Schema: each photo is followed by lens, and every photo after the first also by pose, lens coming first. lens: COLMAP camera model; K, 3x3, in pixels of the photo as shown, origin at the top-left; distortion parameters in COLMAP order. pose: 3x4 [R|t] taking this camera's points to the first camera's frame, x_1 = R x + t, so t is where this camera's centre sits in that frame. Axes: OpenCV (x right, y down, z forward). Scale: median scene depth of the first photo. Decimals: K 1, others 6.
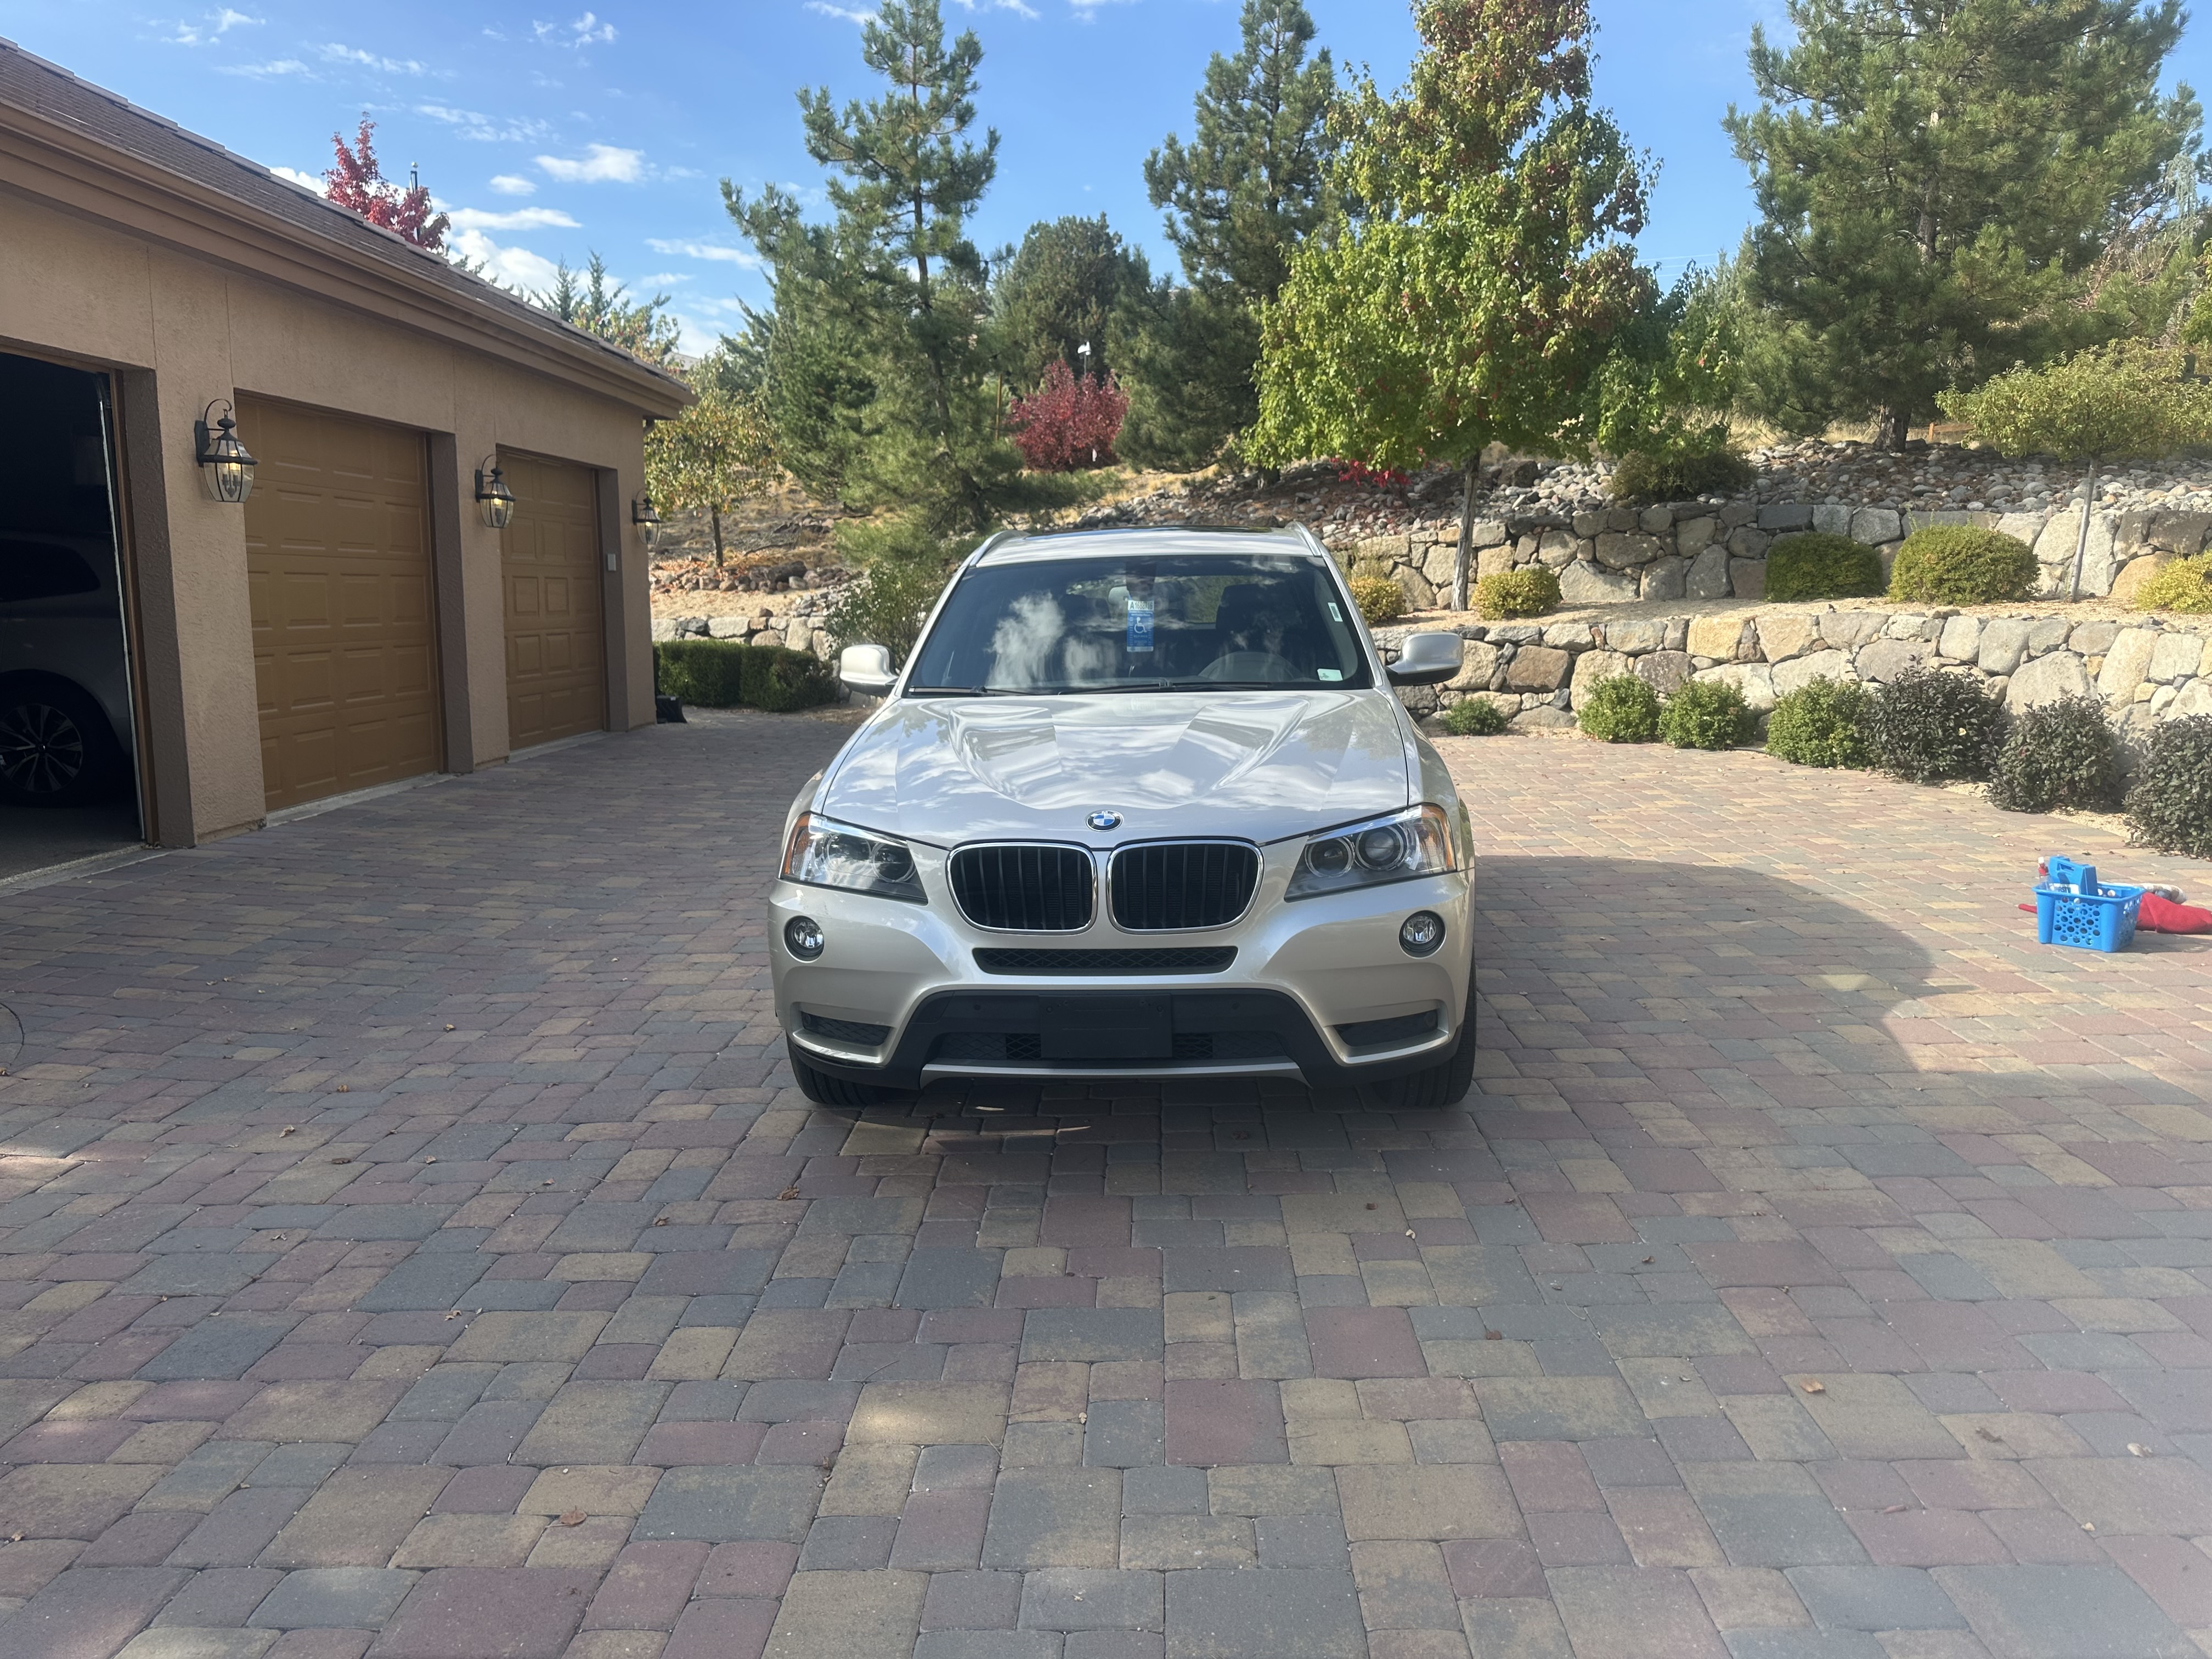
lens RADIAL K [[1587.4, 0, 1106.0], [0, 1587.4, 829.5], [0, 0, 1]] dist [0.001666, -0.001989]
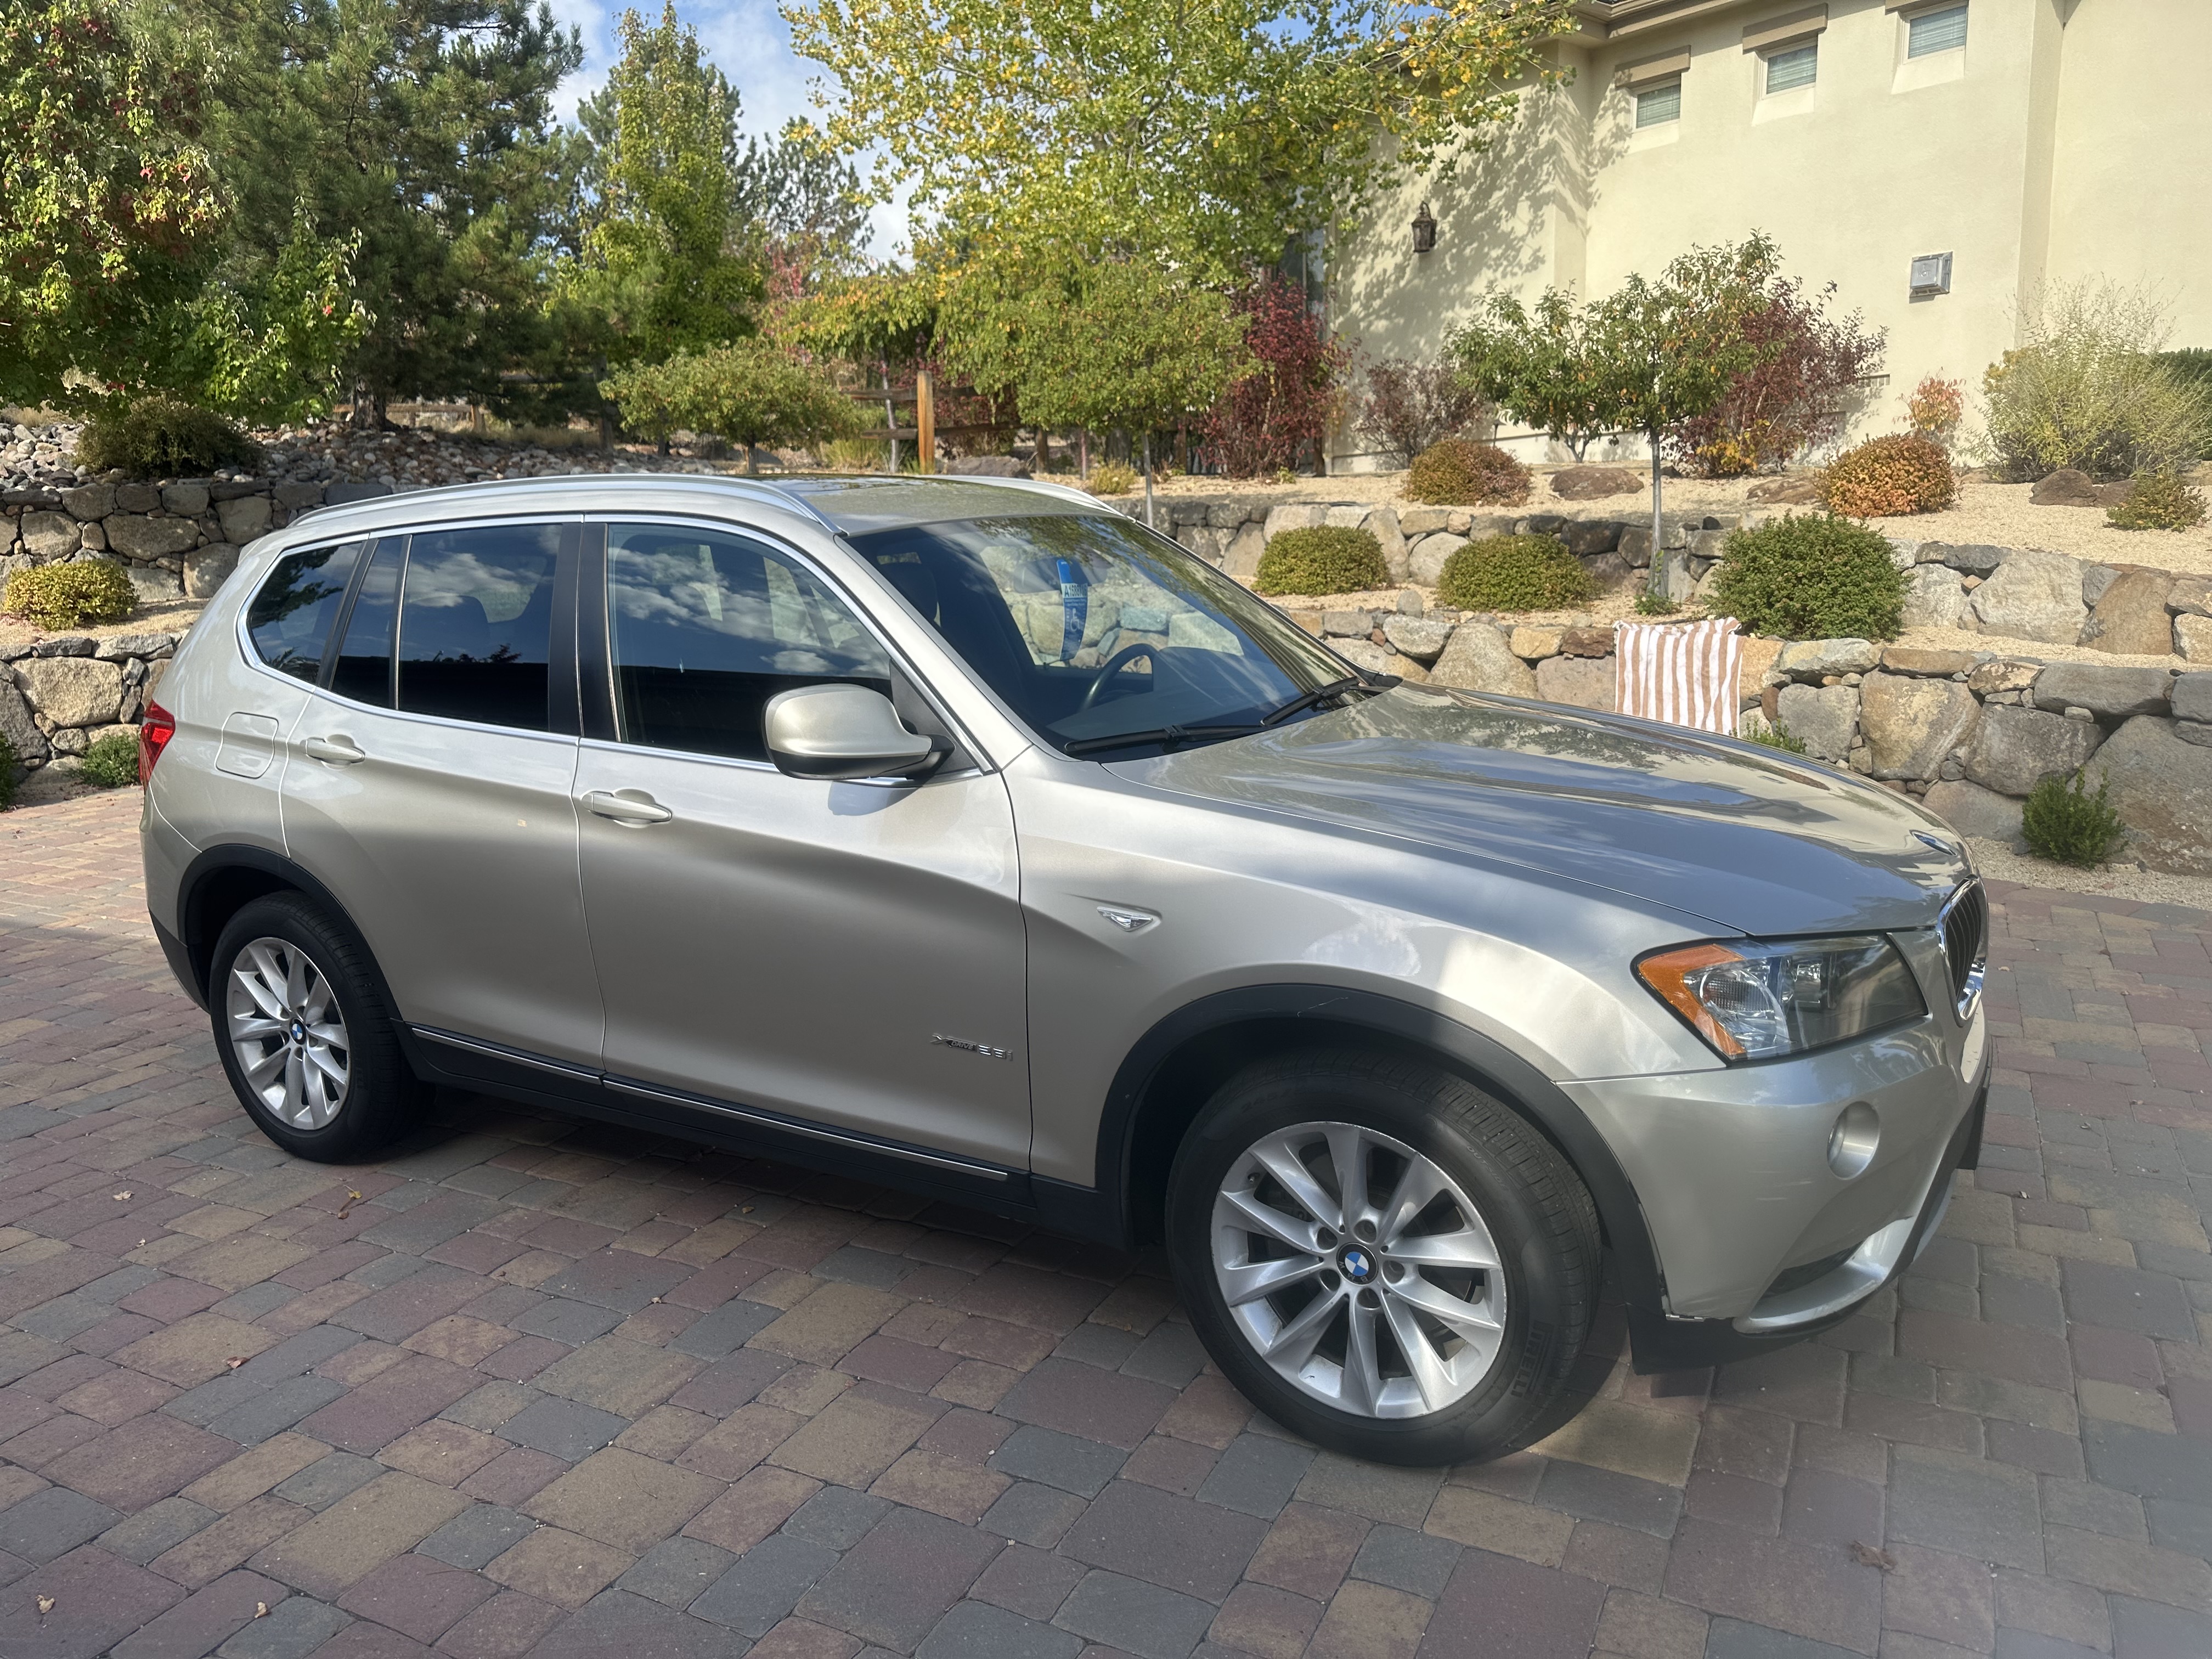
lens RADIAL K [[1558.3, 0, 1130.6], [0, 1558.3, 842.8], [0, 0, 1]] dist [-0.000686, -0.003947]
pose [[0.437664, -0.173854, 0.882171, -0.192949], [0.164171, 0.980087, 0.111702, -0.034870], [-0.884024, 0.095939, 0.457491, 0.244277]]
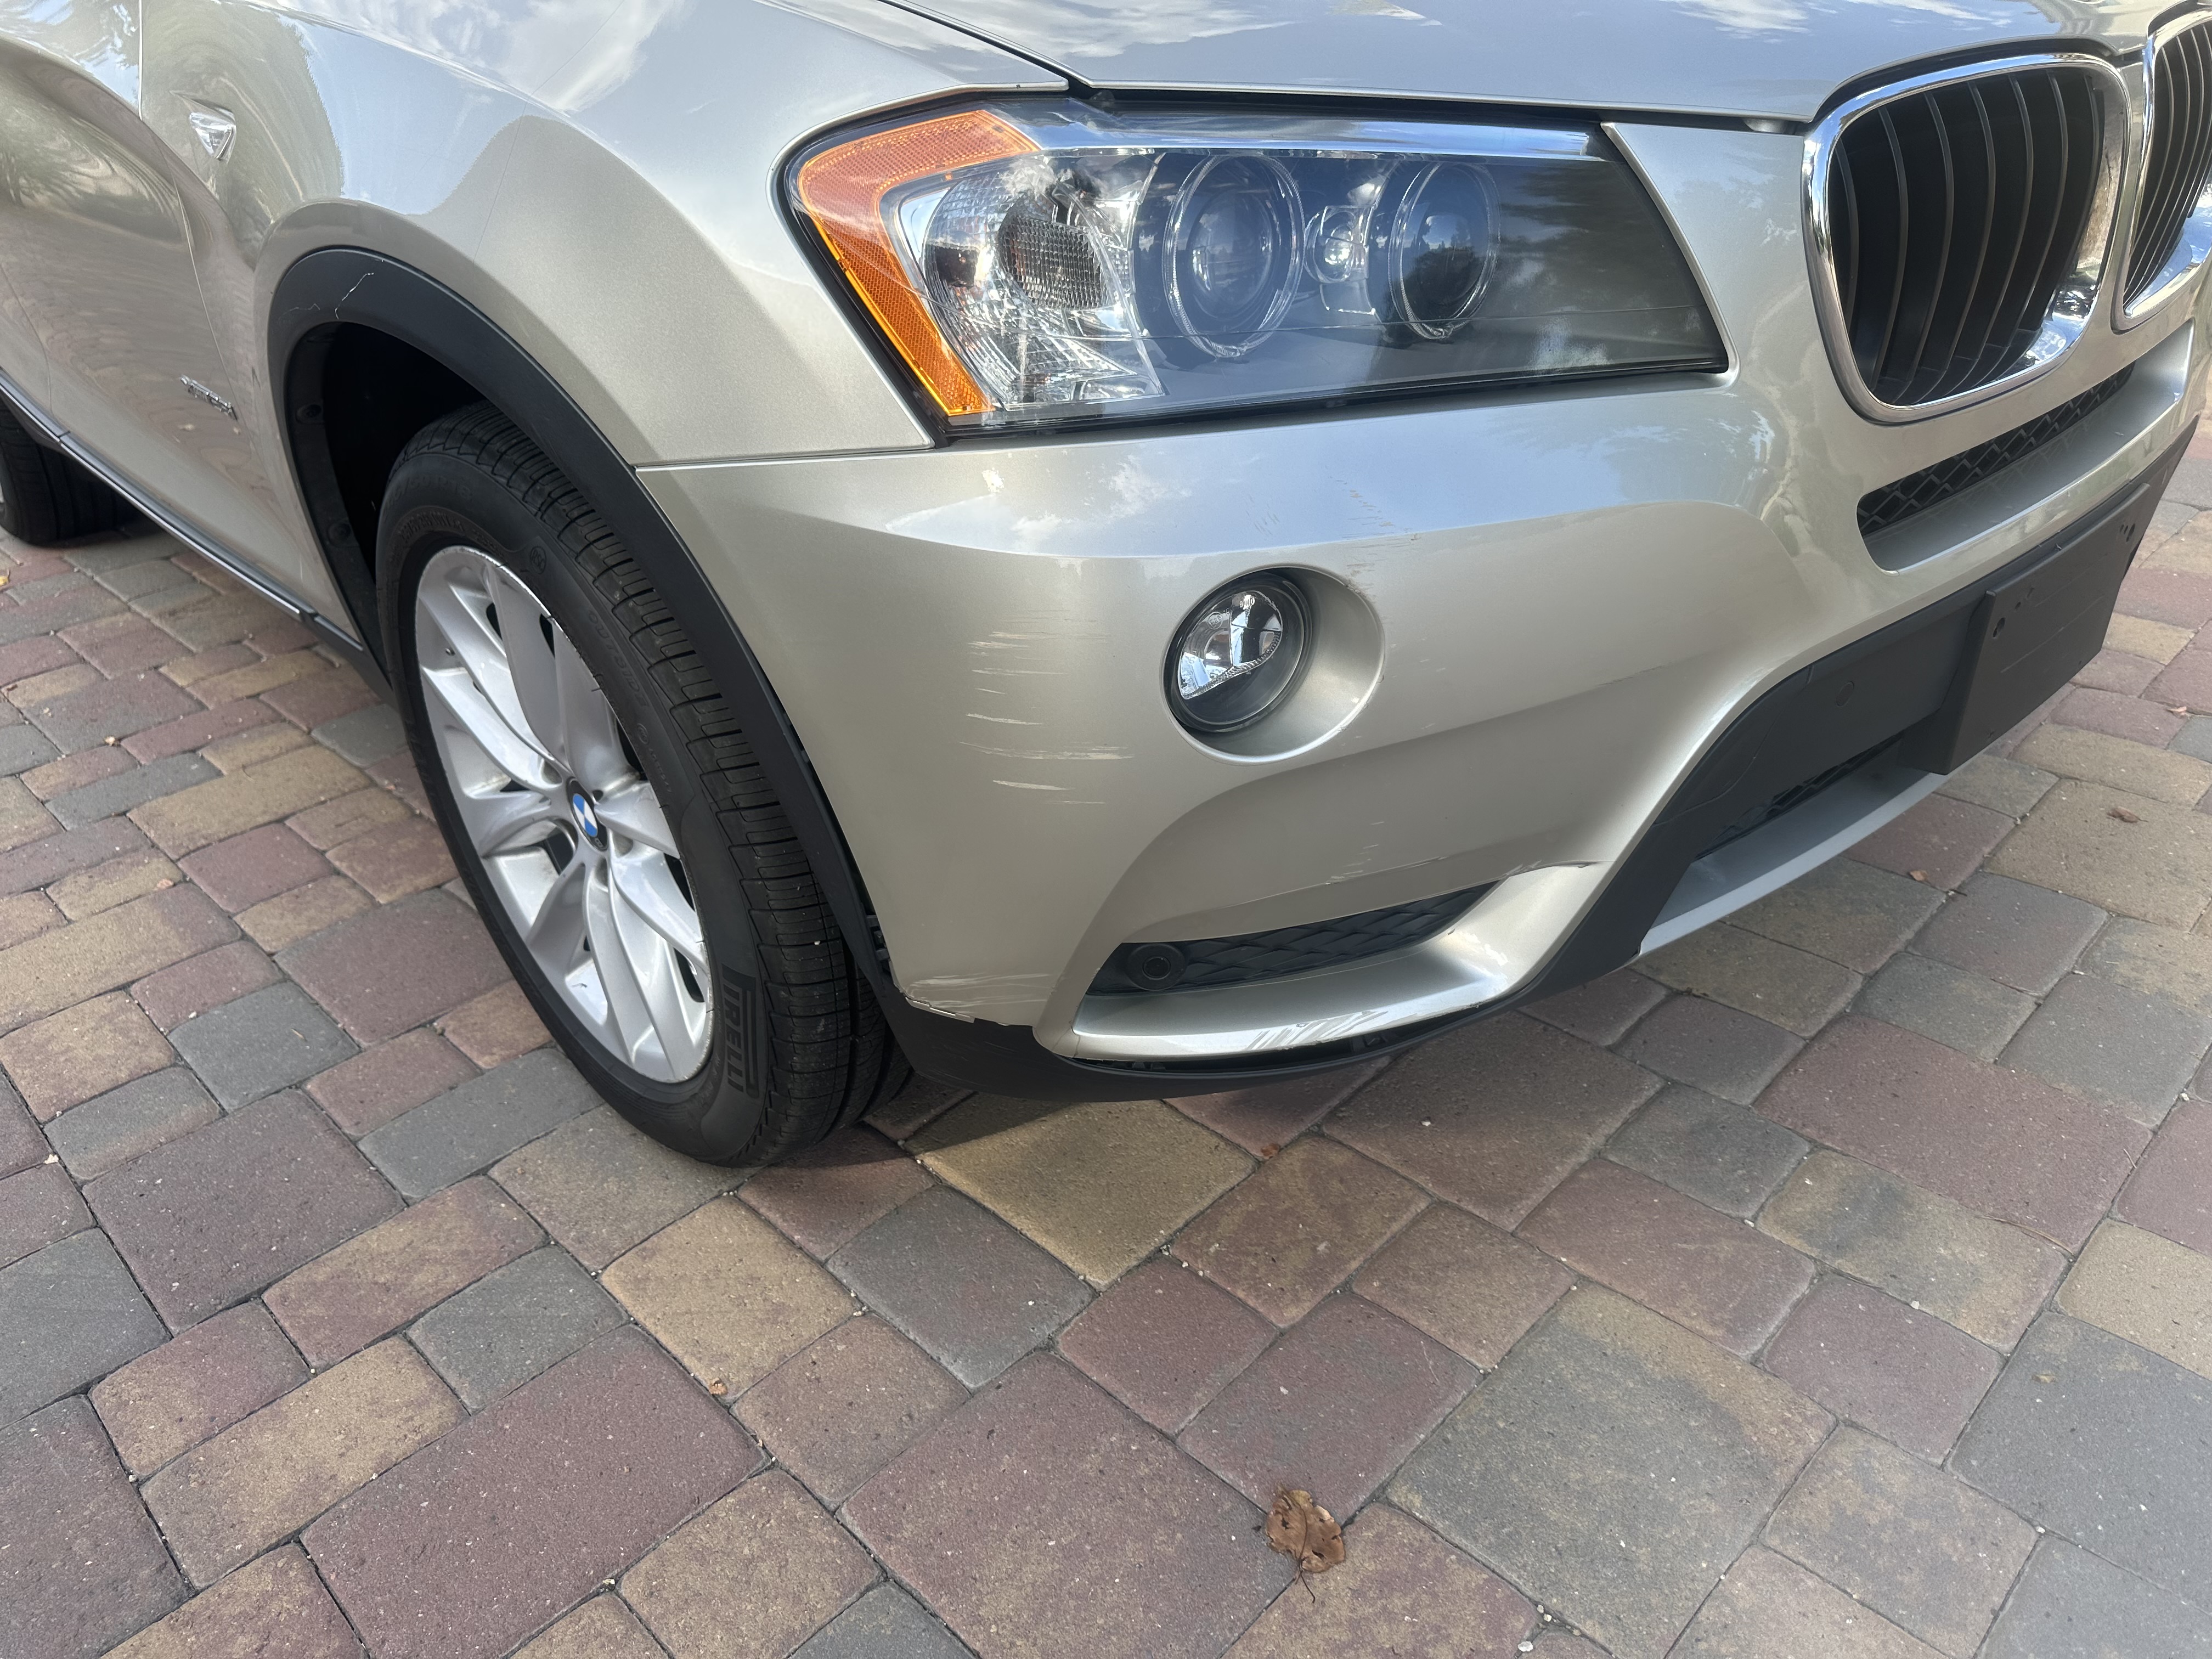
lens RADIAL K [[1587.4, 0, 1106.0], [0, 1587.4, 829.5], [0, 0, 1]] dist [0.001666, -0.001989]
pose [[0.688897, -0.371490, 0.622428, -0.094191], [0.162031, 0.915880, 0.367301, -0.000982], [-0.706518, -0.152180, 0.691139, 0.220723]]
